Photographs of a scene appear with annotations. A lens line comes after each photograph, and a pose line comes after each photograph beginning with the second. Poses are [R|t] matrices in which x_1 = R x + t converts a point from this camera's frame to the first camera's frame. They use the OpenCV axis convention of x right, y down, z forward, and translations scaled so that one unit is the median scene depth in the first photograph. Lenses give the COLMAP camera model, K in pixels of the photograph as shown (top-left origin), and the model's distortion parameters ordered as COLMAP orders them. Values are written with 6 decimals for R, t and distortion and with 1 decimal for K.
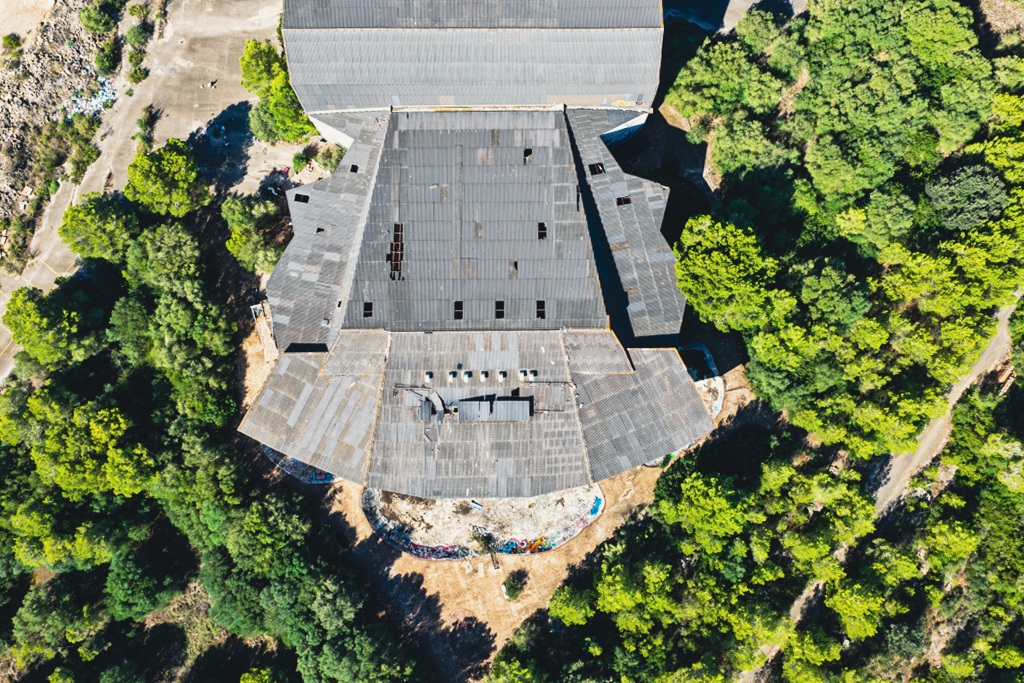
lens RADIAL K [[827.3, 0, 513.4], [0, 827.3, 341.4], [0, 0, 1]] dist [0.006116, 0.001706]
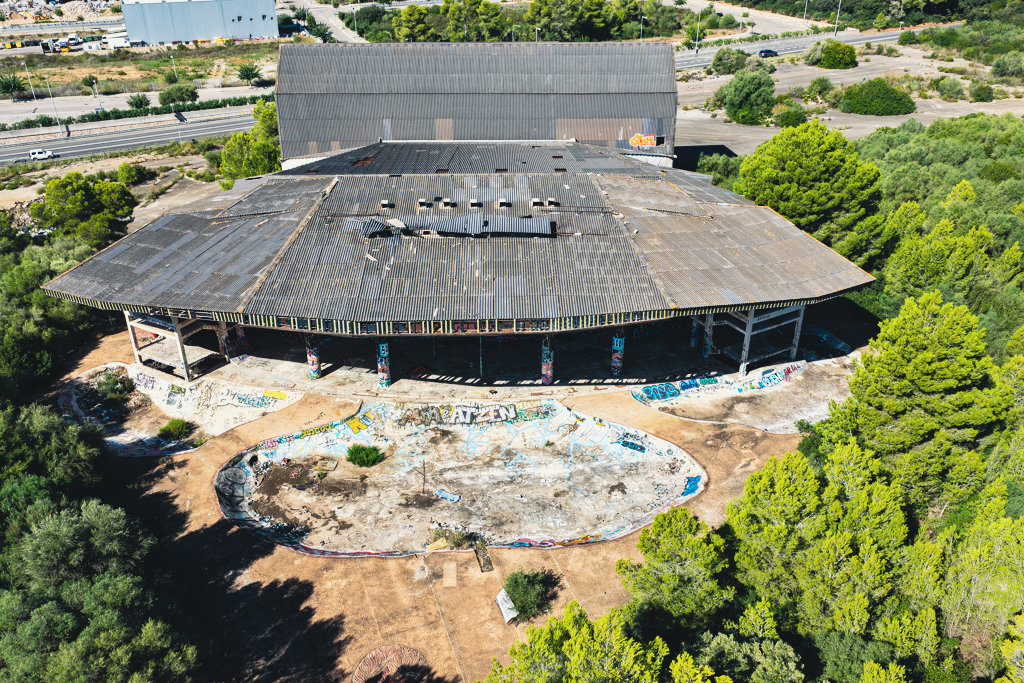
lens RADIAL K [[827.3, 0, 510.2], [0, 827.3, 341.5], [0, 0, 1]] dist [0.006116, 0.001706]
pose [[0.999989, 0.003834, 0.002578, -0.009432], [-0.000134, 0.581768, -0.813355, 0.554653], [-0.004618, 0.813346, 0.581762, 0.649044]]
